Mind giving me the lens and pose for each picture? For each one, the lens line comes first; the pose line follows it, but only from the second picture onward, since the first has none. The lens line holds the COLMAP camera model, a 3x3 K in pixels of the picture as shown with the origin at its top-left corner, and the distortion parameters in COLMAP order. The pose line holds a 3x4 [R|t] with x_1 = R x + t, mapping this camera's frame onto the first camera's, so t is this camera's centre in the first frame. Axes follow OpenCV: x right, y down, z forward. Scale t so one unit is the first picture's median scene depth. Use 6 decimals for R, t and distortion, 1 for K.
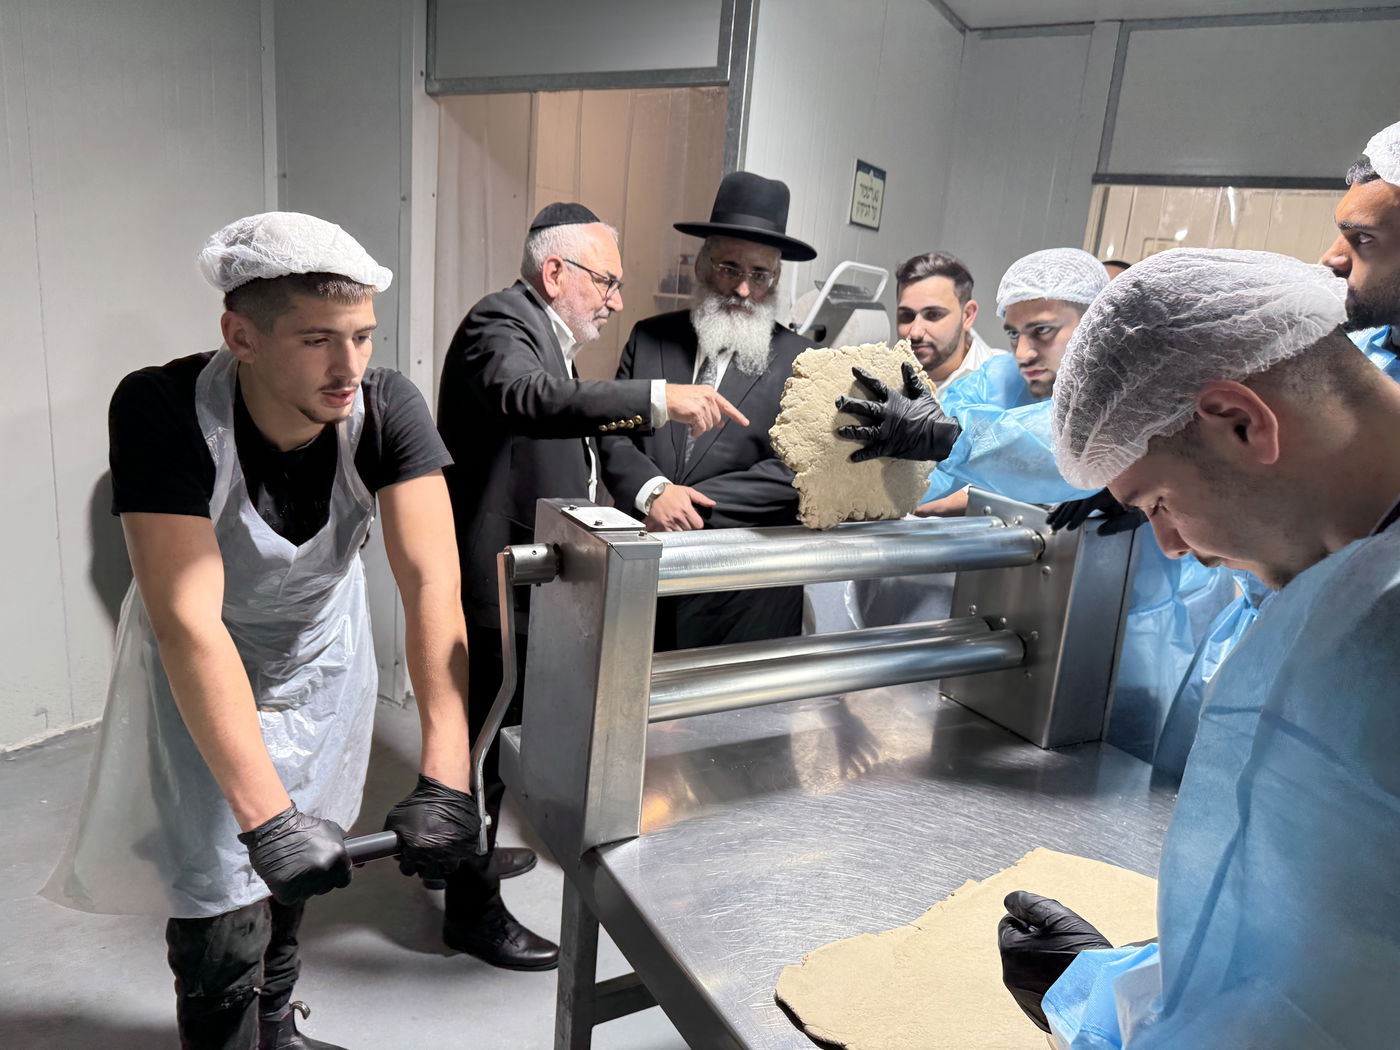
lens RADIAL K [[1004.7, 0, 695.4], [0, 1004.7, 536.2], [0, 0, 1]] dist [0.009764, -0.008399]
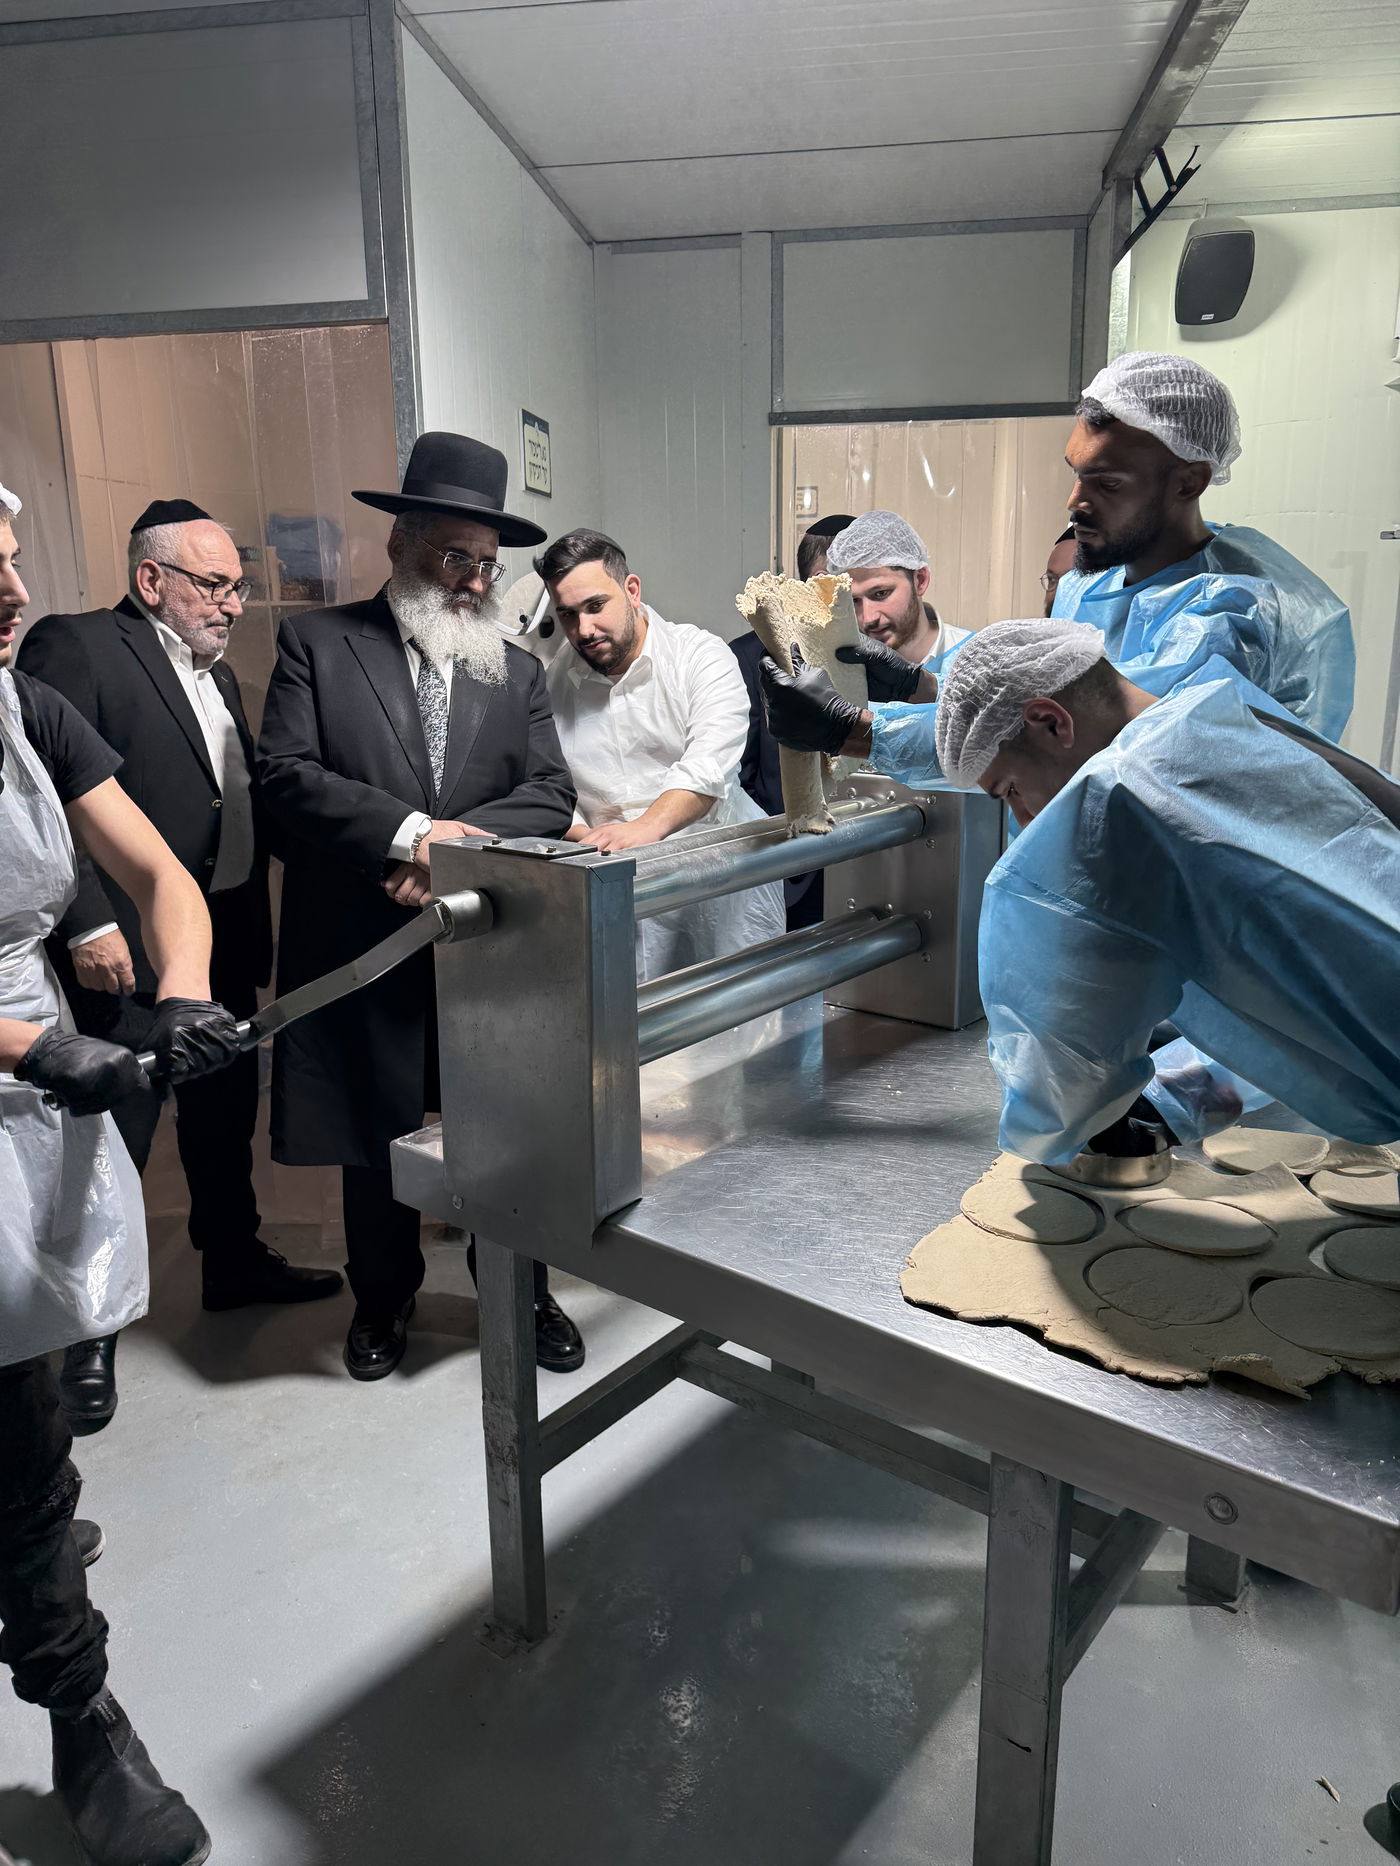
lens RADIAL K [[1322.1, 0, 698.0], [0, 1322.1, 947.5], [0, 0, 1]] dist [0.065794, -0.141291]
pose [[0.921875, -0.186342, 0.339740, -0.157850], [0.176354, 0.982476, 0.060341, 0.008976], [-0.345030, 0.004288, 0.938582, -0.047757]]
